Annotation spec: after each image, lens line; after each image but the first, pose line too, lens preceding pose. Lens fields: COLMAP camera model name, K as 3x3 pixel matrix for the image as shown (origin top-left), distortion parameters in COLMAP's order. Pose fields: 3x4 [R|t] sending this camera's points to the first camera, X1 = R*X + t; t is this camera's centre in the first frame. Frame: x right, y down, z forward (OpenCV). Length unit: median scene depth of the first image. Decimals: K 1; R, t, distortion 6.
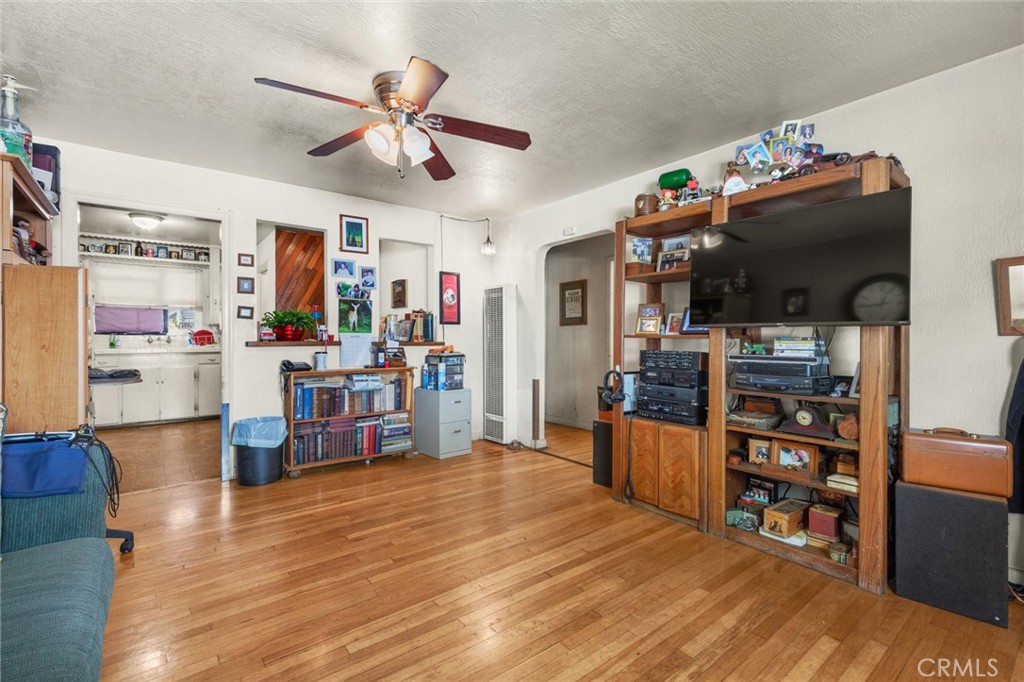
lens RADIAL K [[463.0, 0, 517.0], [0, 463.0, 339.8], [0, 0, 1]] dist [0.004125, 0.000267]
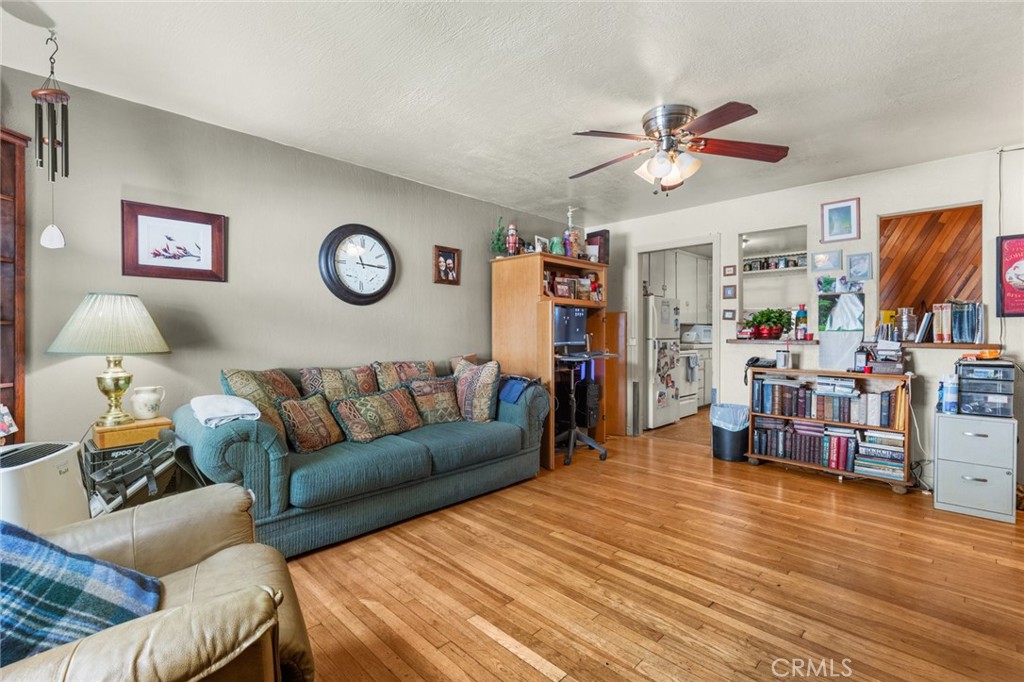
lens RADIAL K [[463.0, 0, 510.2], [0, 463.0, 339.4], [0, 0, 1]] dist [0.004125, 0.000267]
pose [[0.111361, 0.012170, -0.993705, 0.487168], [-0.011323, 0.999876, 0.010976, -0.001919], [0.993715, 0.010029, 0.111485, 0.281196]]
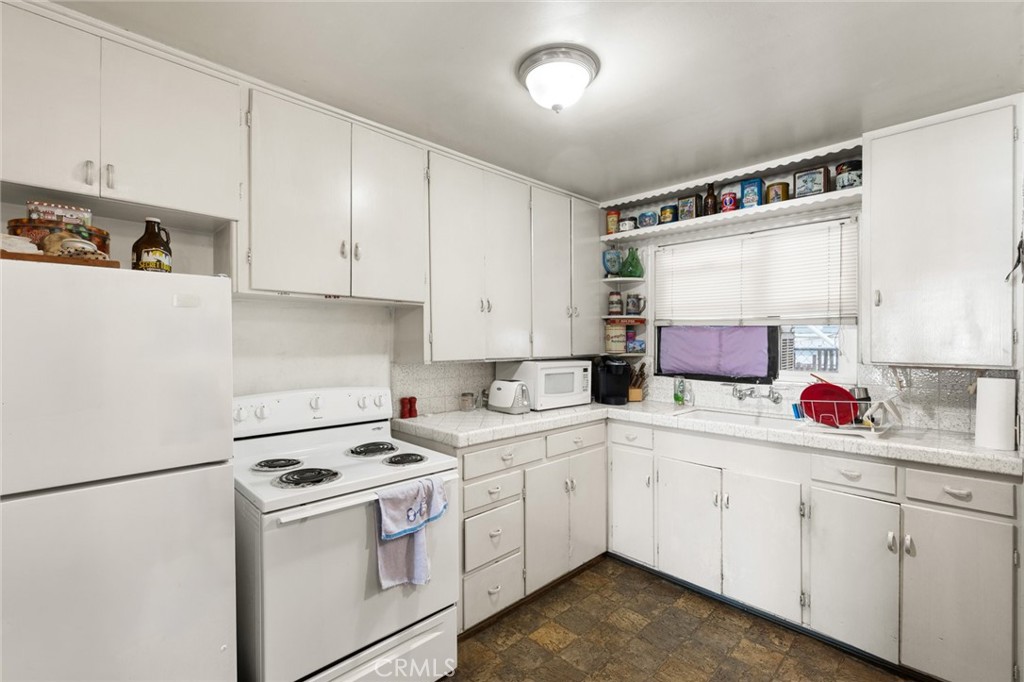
lens RADIAL K [[463.0, 0, 511.8], [0, 463.0, 342.5], [0, 0, 1]] dist [0.004125, 0.000267]
pose [[0.111516, 0.001106, -0.993762, -0.538933], [-0.009294, 0.999957, 0.000070, -0.072948], [0.993719, 0.009228, 0.111521, 1.093592]]
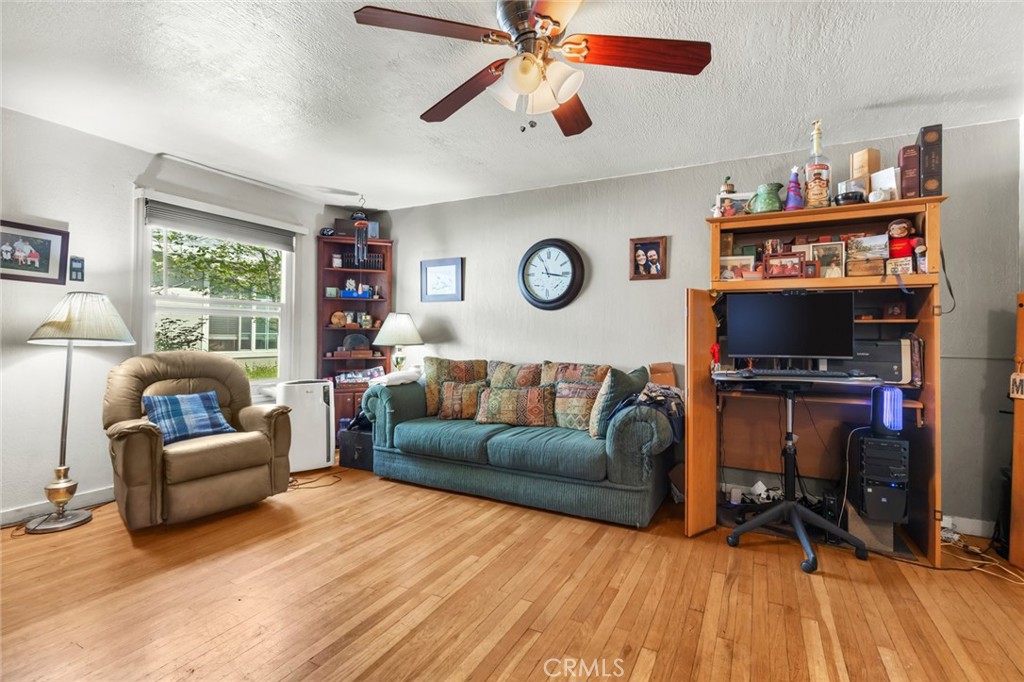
lens RADIAL K [[463.0, 0, 512.9], [0, 463.0, 331.1], [0, 0, 1]] dist [0.004125, 0.000267]
pose [[-0.916378, -0.015214, -0.400024, 0.043943], [-0.016070, 0.999870, -0.001213, -0.007273], [0.399991, 0.005317, -0.916504, 0.968064]]
